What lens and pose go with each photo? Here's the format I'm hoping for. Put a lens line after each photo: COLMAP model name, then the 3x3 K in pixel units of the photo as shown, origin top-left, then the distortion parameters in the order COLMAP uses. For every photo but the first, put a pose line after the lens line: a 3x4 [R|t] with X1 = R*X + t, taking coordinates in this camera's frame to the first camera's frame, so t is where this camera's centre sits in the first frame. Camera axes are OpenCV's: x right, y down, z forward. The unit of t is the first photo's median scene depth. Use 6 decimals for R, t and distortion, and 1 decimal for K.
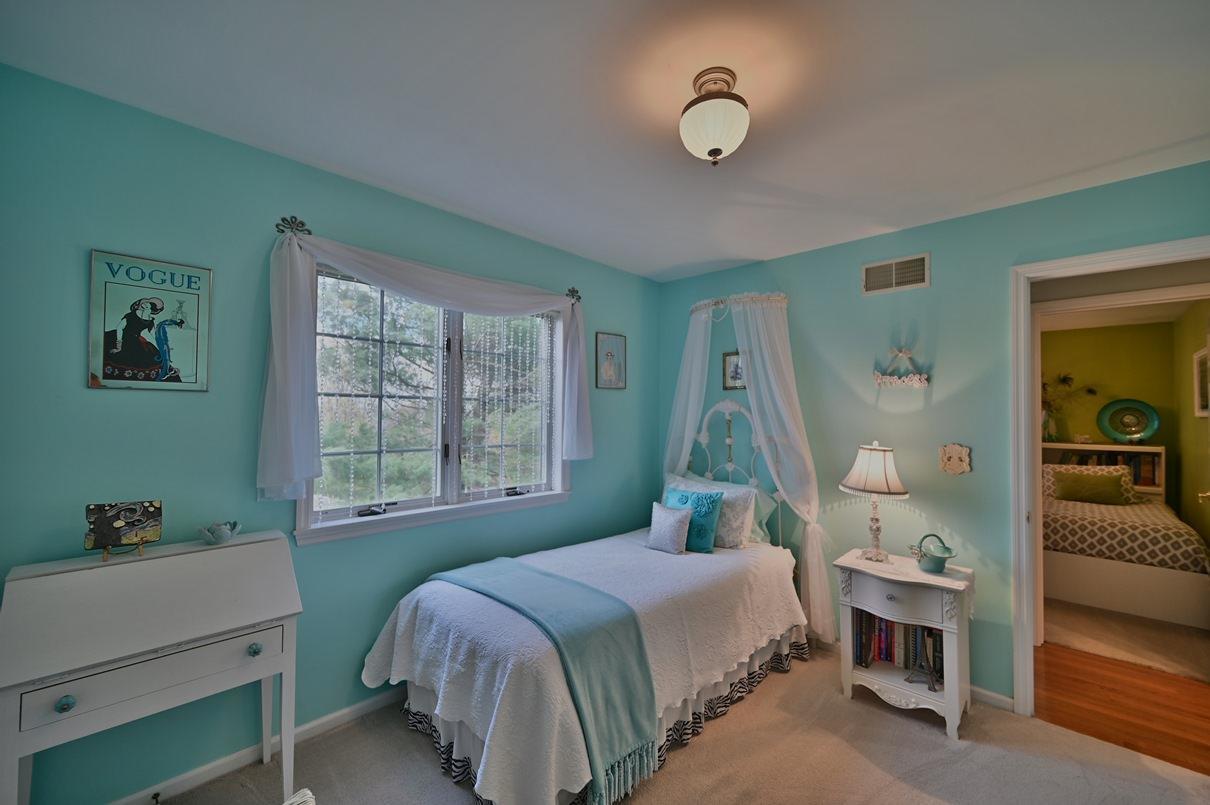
lens RADIAL K [[477.3, 0, 598.2], [0, 477.3, 403.4], [0, 0, 1]] dist [-0.002655, 0.000717]
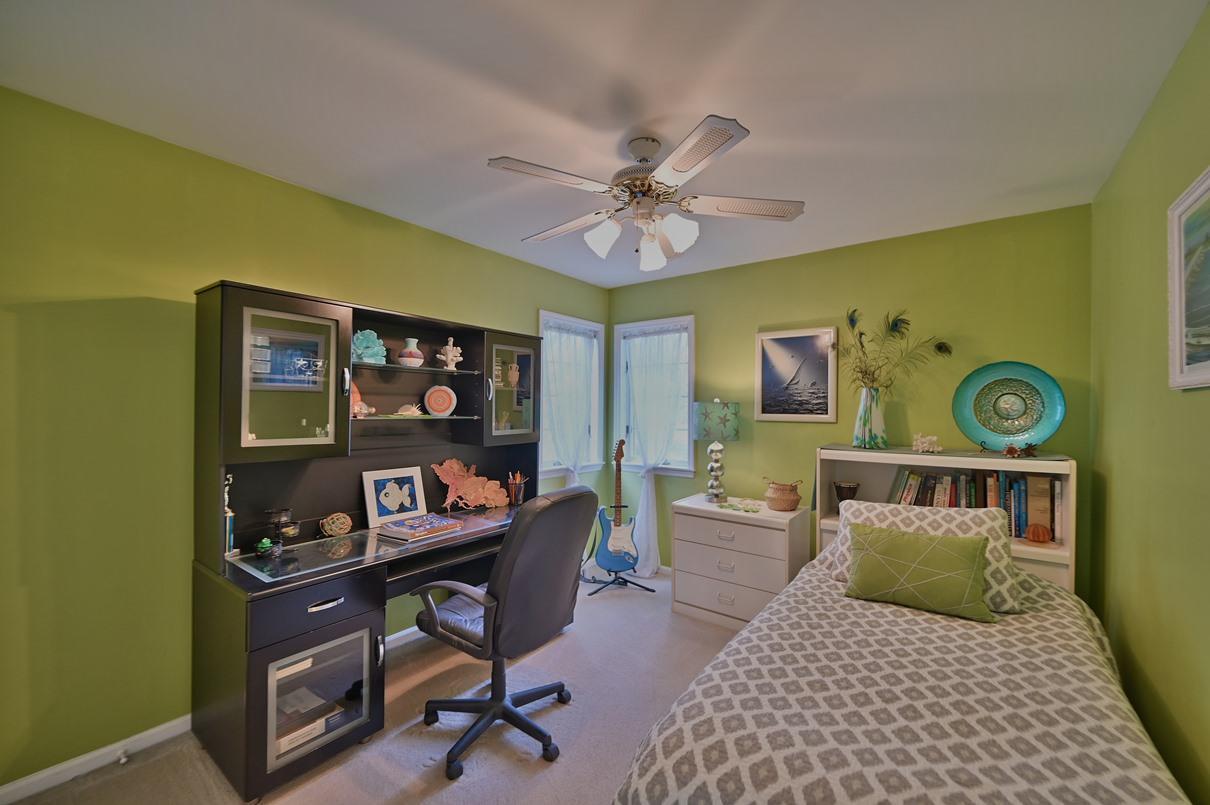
lens RADIAL K [[477.3, 0, 605.3], [0, 477.3, 408.3], [0, 0, 1]] dist [-0.002655, 0.000717]
pose [[0.992485, -0.004257, 0.122291, 0.668055], [0.002174, 0.999850, 0.017166, 0.030390], [-0.122346, -0.016771, 0.992346, 0.586390]]
